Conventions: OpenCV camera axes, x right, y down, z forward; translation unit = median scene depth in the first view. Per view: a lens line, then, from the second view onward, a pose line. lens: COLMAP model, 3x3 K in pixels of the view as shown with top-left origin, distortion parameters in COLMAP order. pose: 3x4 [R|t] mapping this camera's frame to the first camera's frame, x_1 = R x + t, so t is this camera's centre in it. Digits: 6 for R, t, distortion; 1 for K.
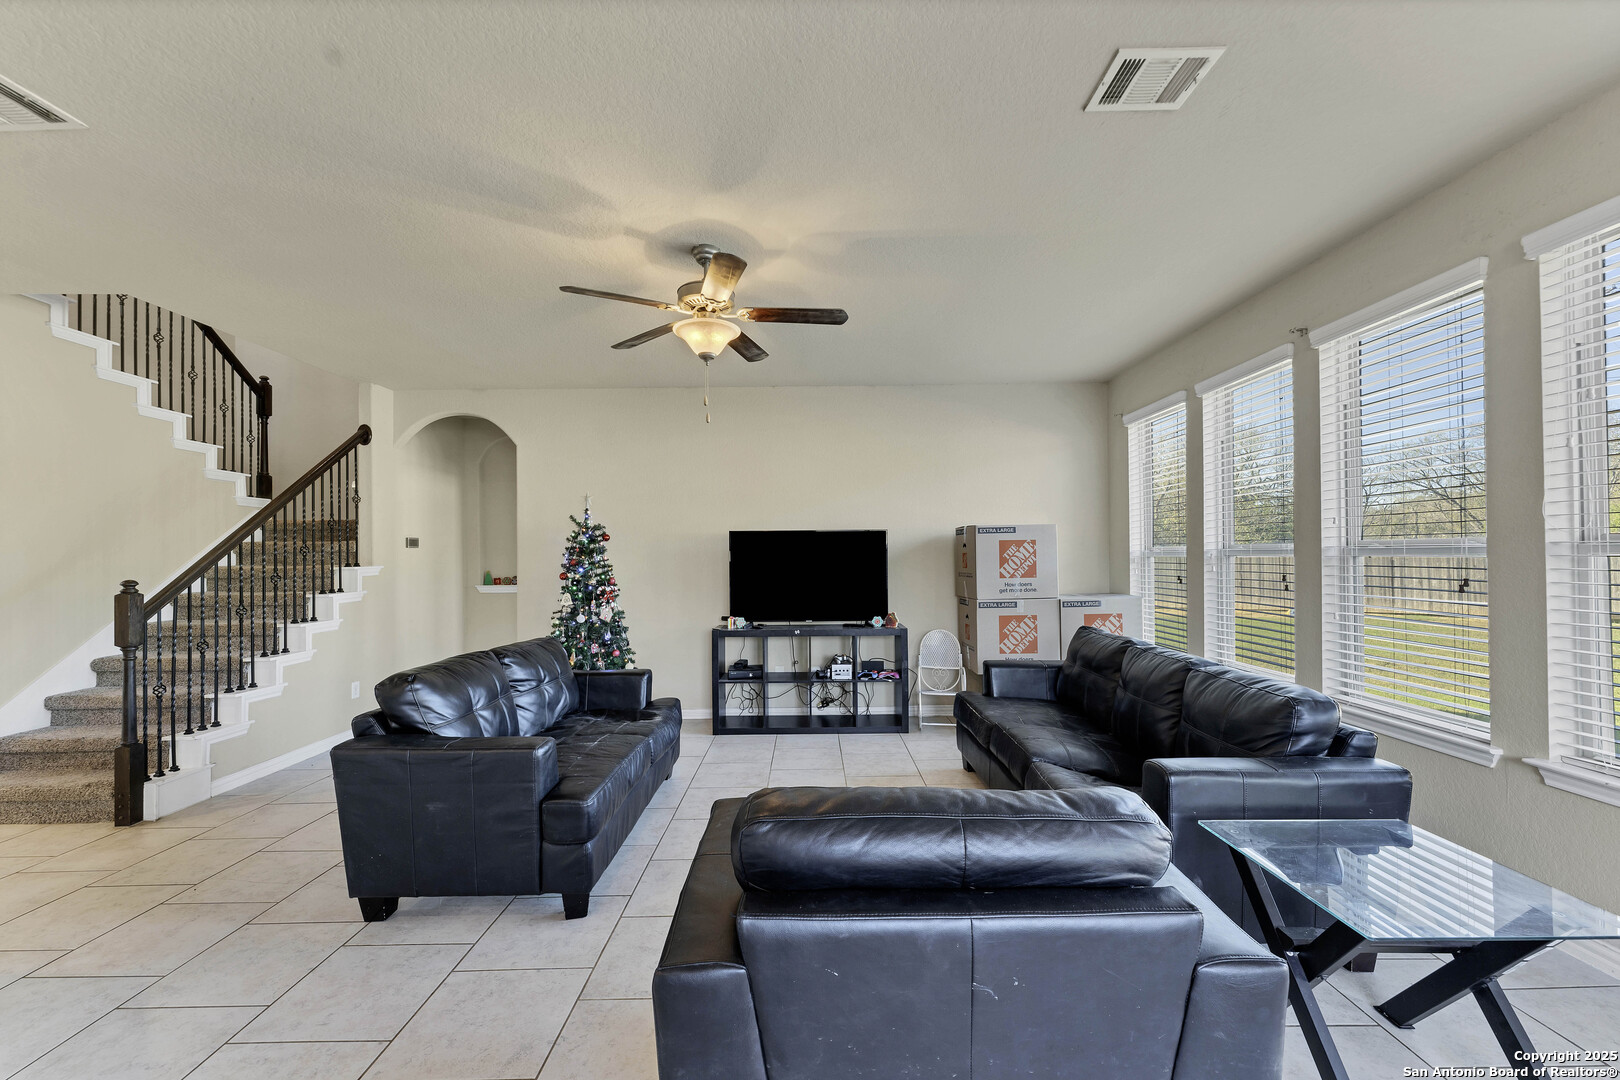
lens RADIAL K [[666.3, 0, 813.3], [0, 666.3, 549.7], [0, 0, 1]] dist [0.001580, -0.000351]
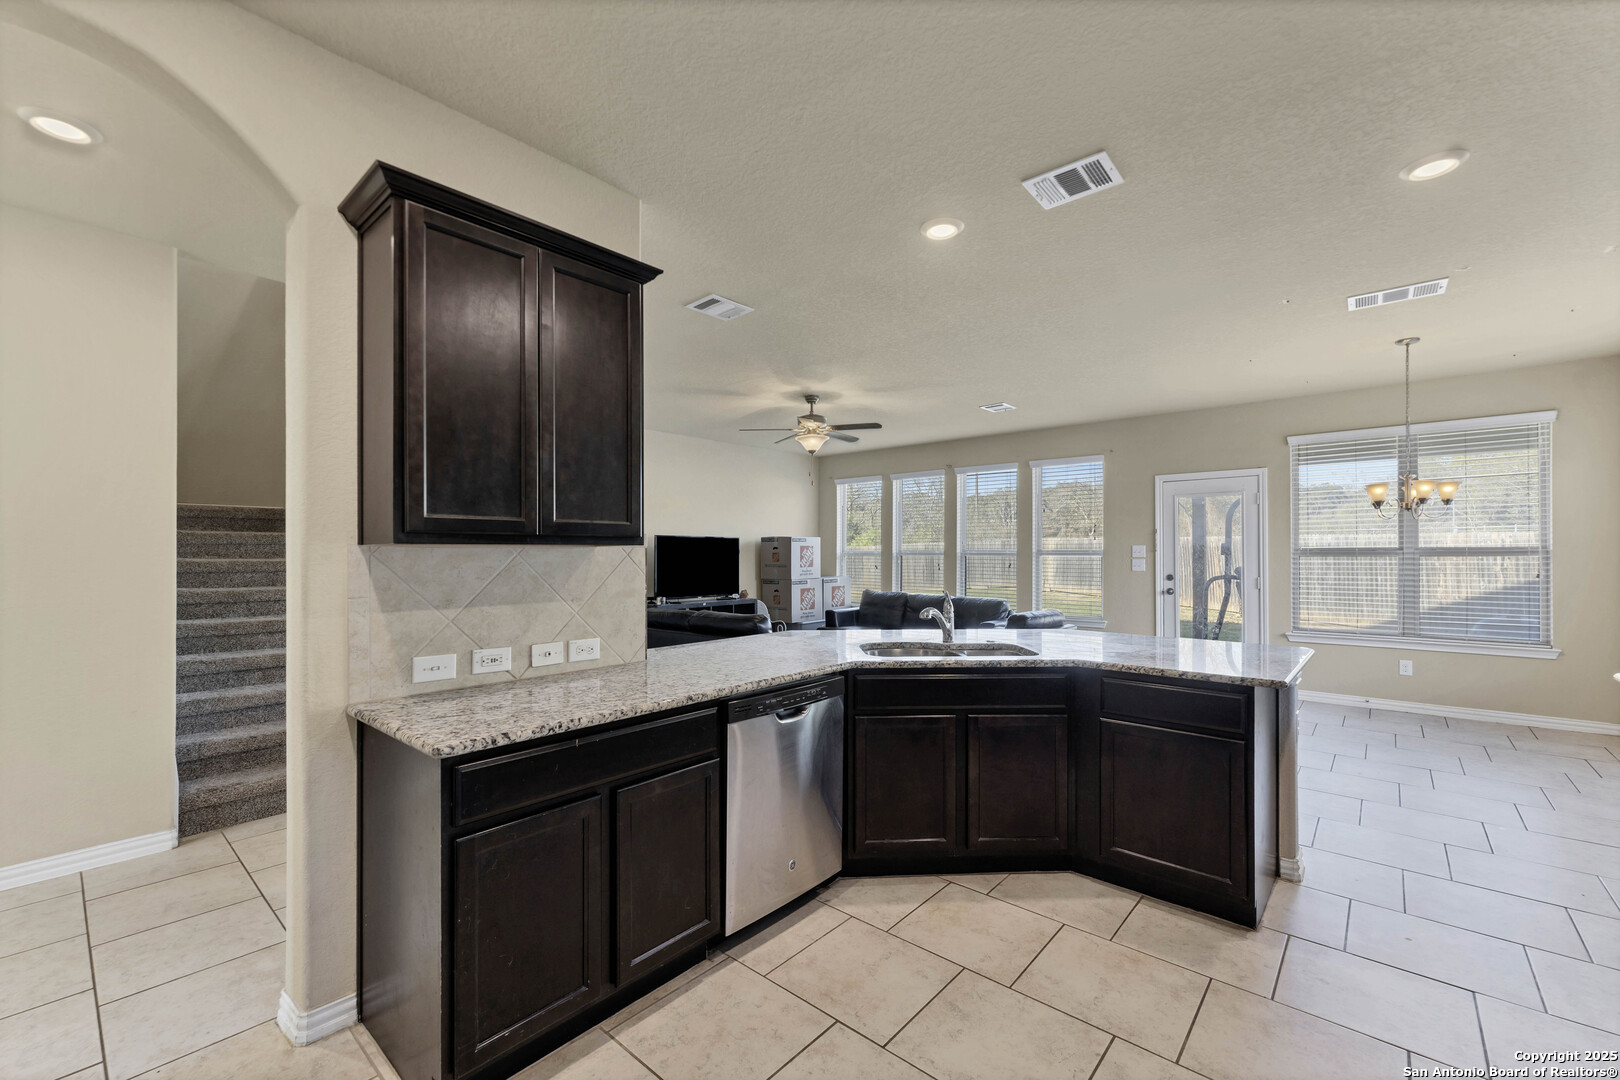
lens RADIAL K [[666.3, 0, 817.6], [0, 666.3, 550.9], [0, 0, 1]] dist [0.001580, -0.000351]
pose [[0.653243, 0.014485, 0.757010, -1.001356], [-0.016122, 0.999856, -0.005220, 0.007479], [-0.756976, -0.008795, 0.653383, -0.176878]]
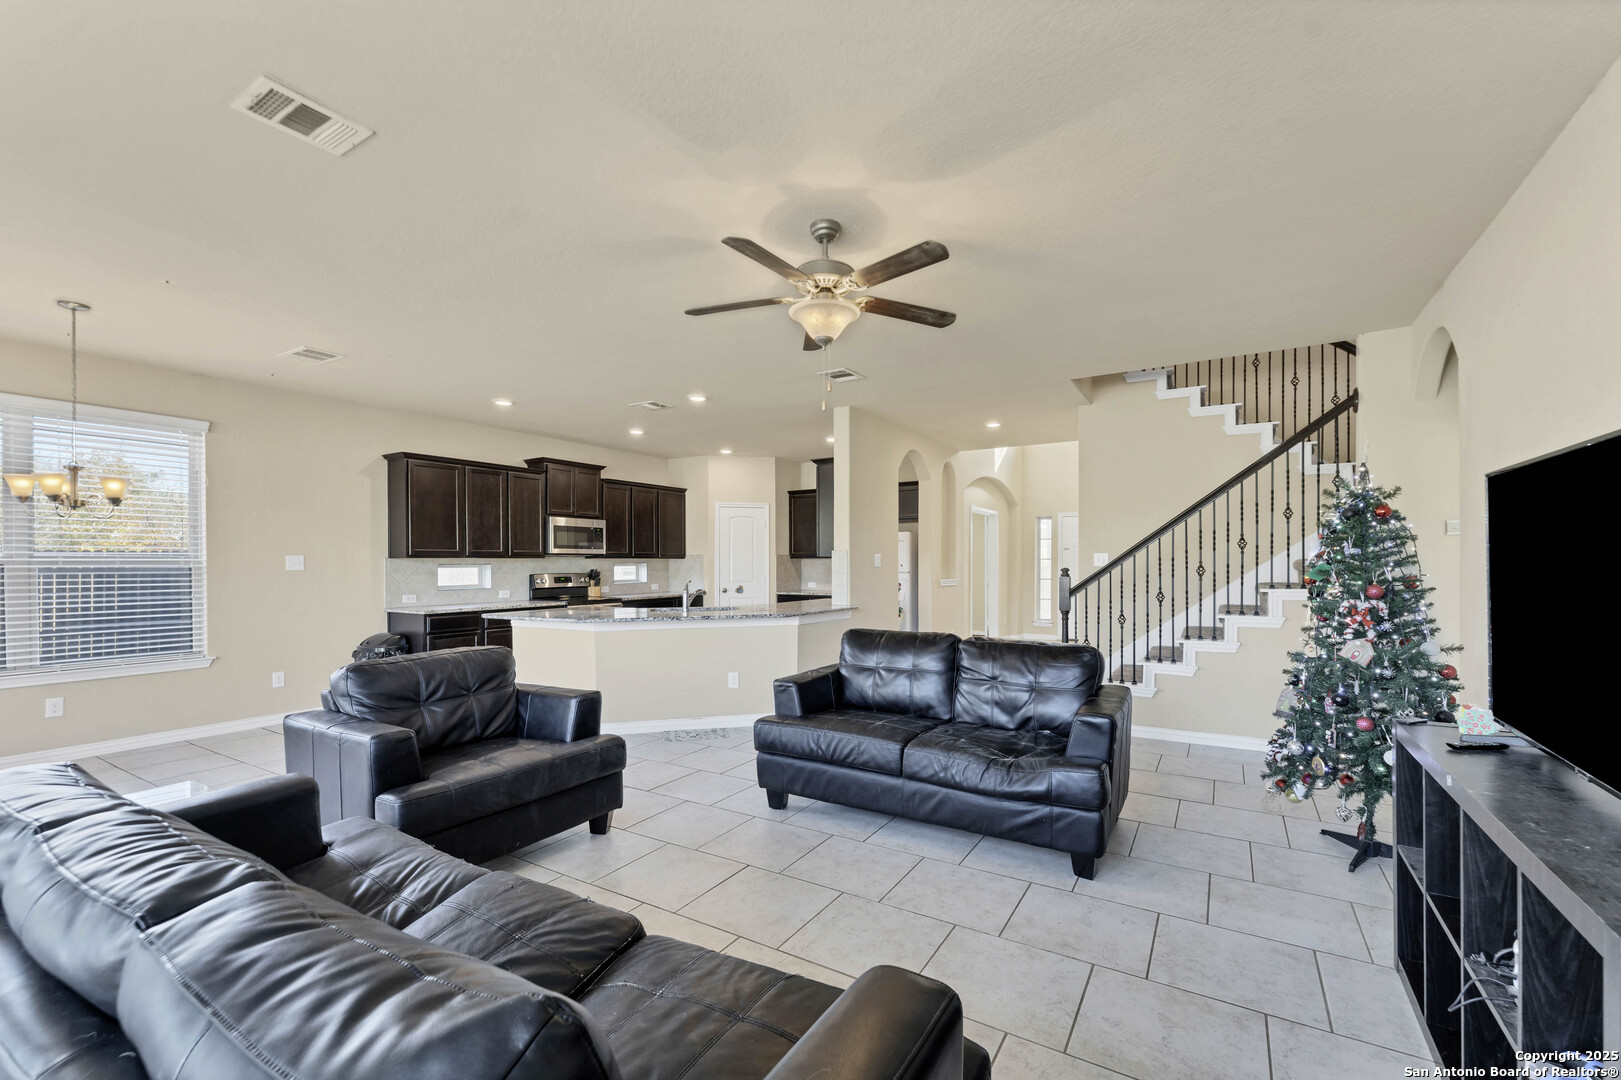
lens RADIAL K [[666.7, 0, 819.8], [0, 666.7, 562.7], [0, 0, 1]] dist [0.001580, -0.000351]
pose [[-0.519824, 0.013368, -0.854169, 0.402766], [0.021720, 0.999761, 0.002428, 0.012441], [0.853997, -0.017290, -0.519990, 0.913116]]
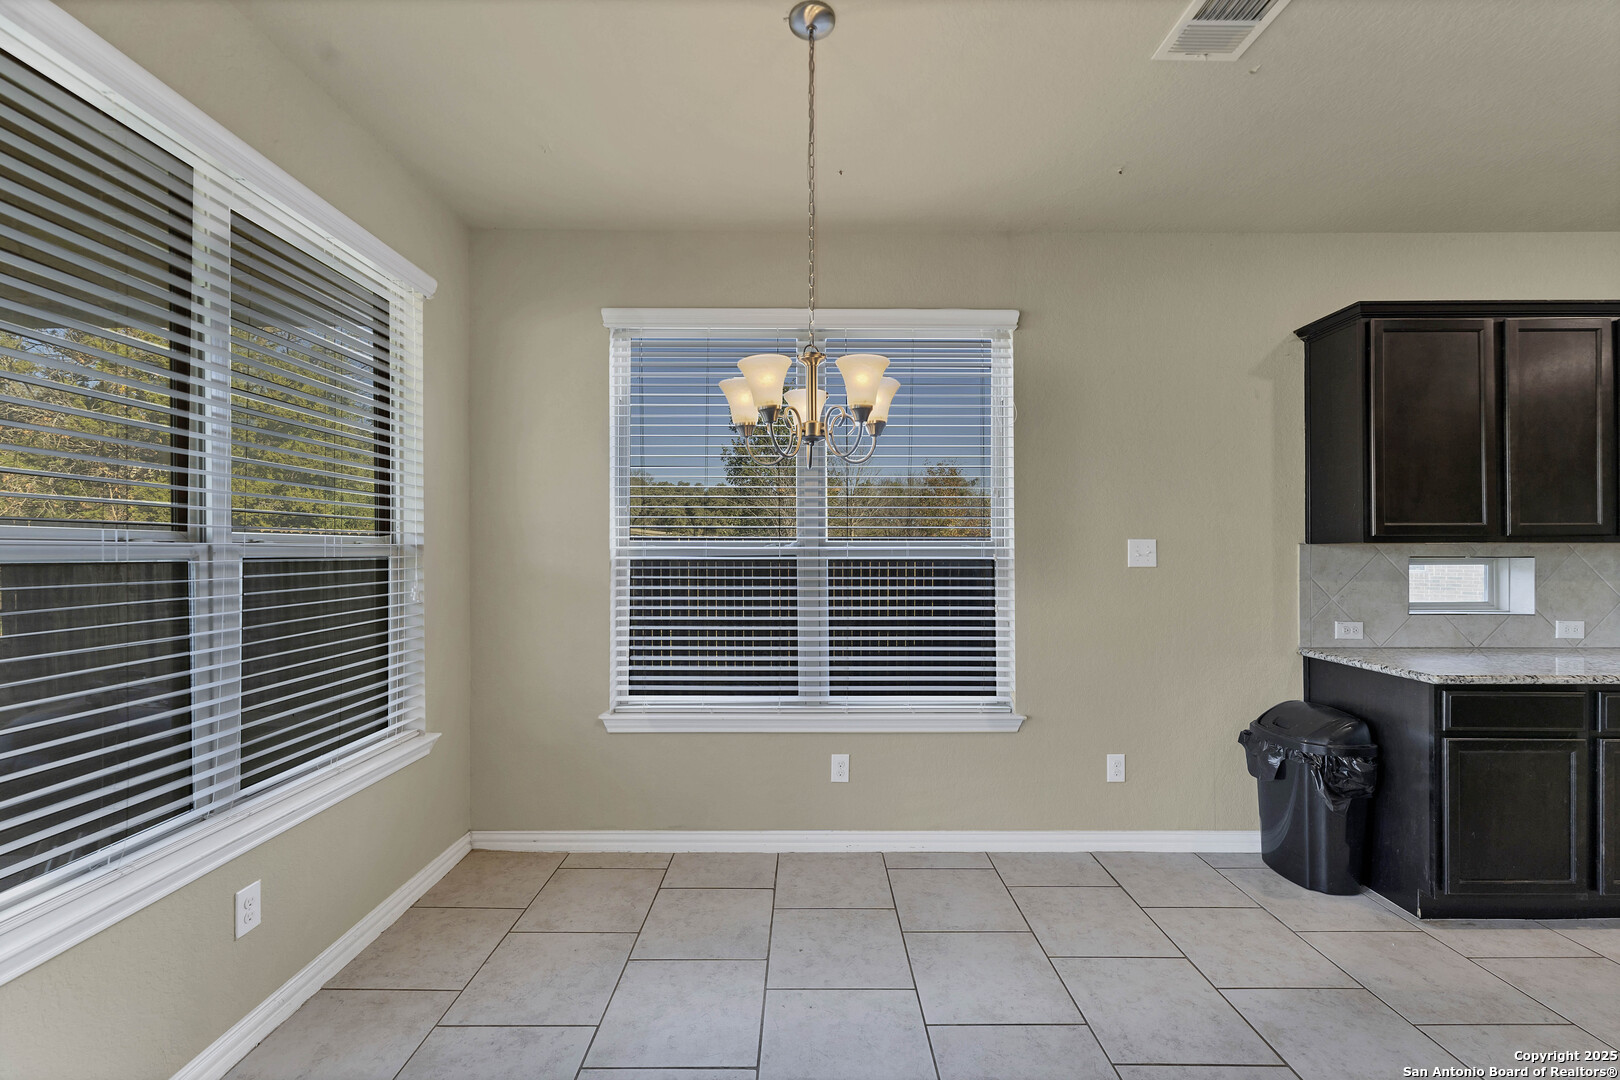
lens RADIAL K [[666.3, 0, 809.3], [0, 666.3, 553.5], [0, 0, 1]] dist [0.001580, -0.000351]
pose [[-0.999903, 0.013197, 0.004543, 0.198087], [0.013152, 0.999866, -0.009799, -0.001895], [-0.004671, -0.009738, -0.999942, 0.174501]]
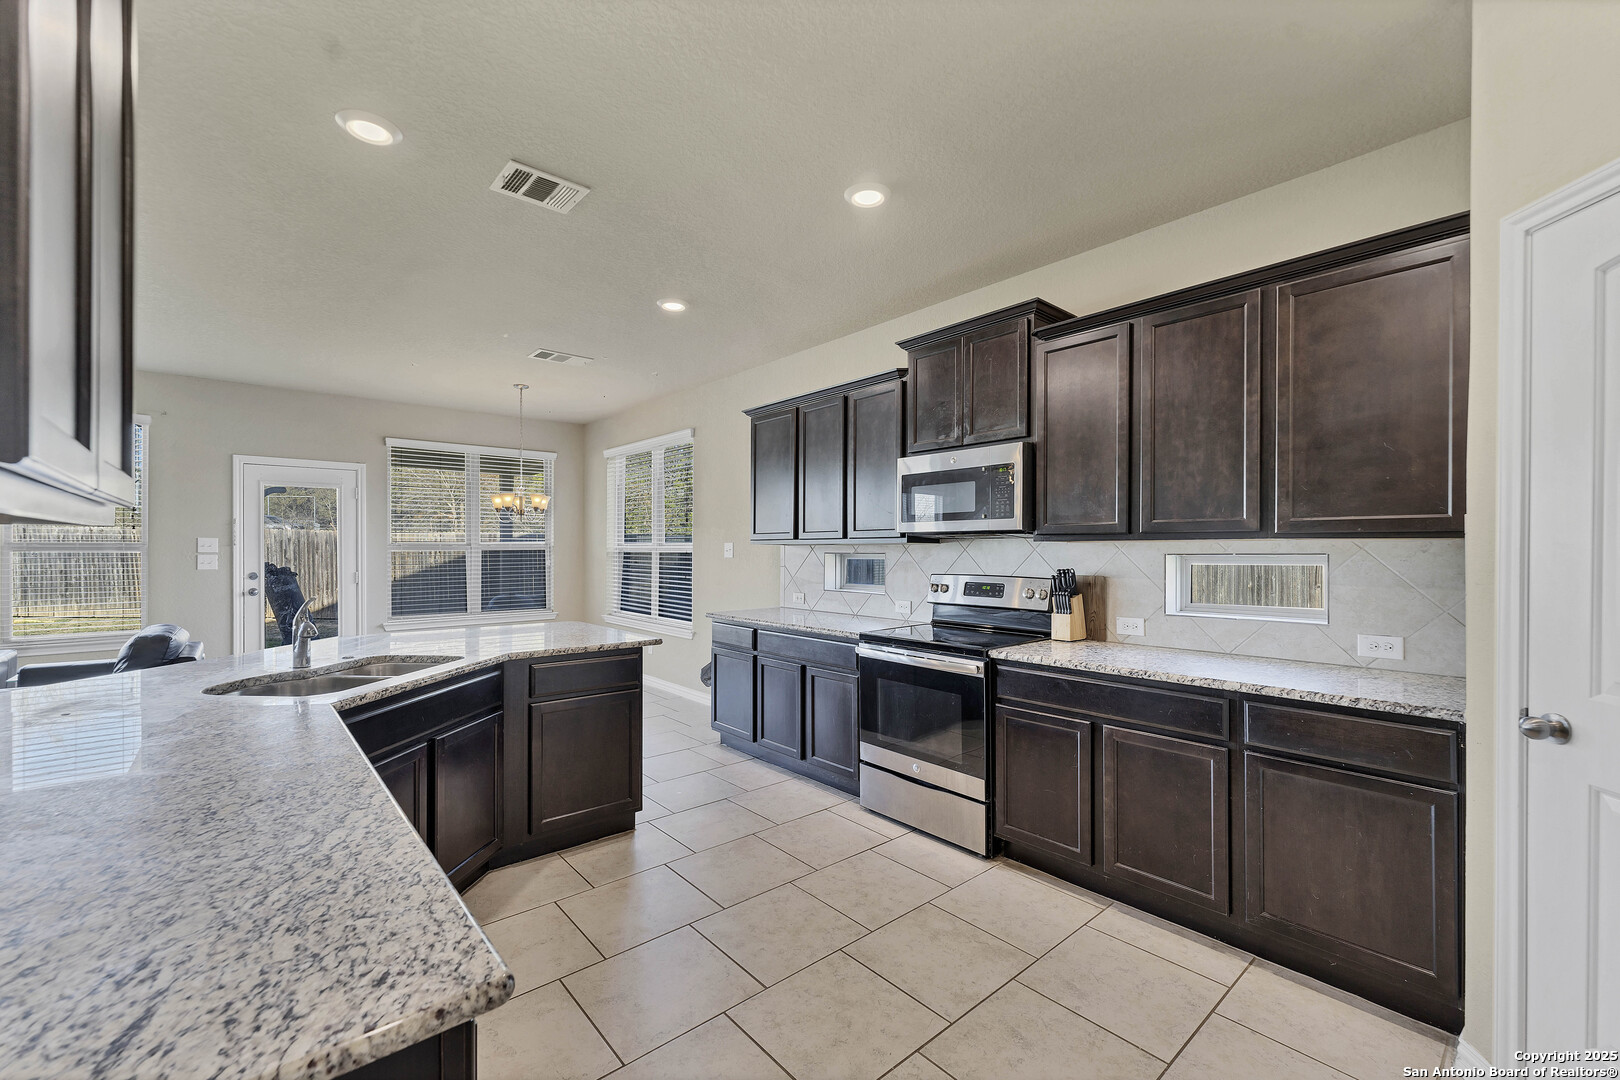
lens RADIAL K [[666.3, 0, 809.4], [0, 666.3, 546.4], [0, 0, 1]] dist [0.001580, -0.000351]
pose [[-0.651423, 0.013636, 0.758592, -1.029365], [-0.002240, 0.999800, -0.019896, 0.012061], [-0.758711, -0.014659, -0.651262, 0.191409]]
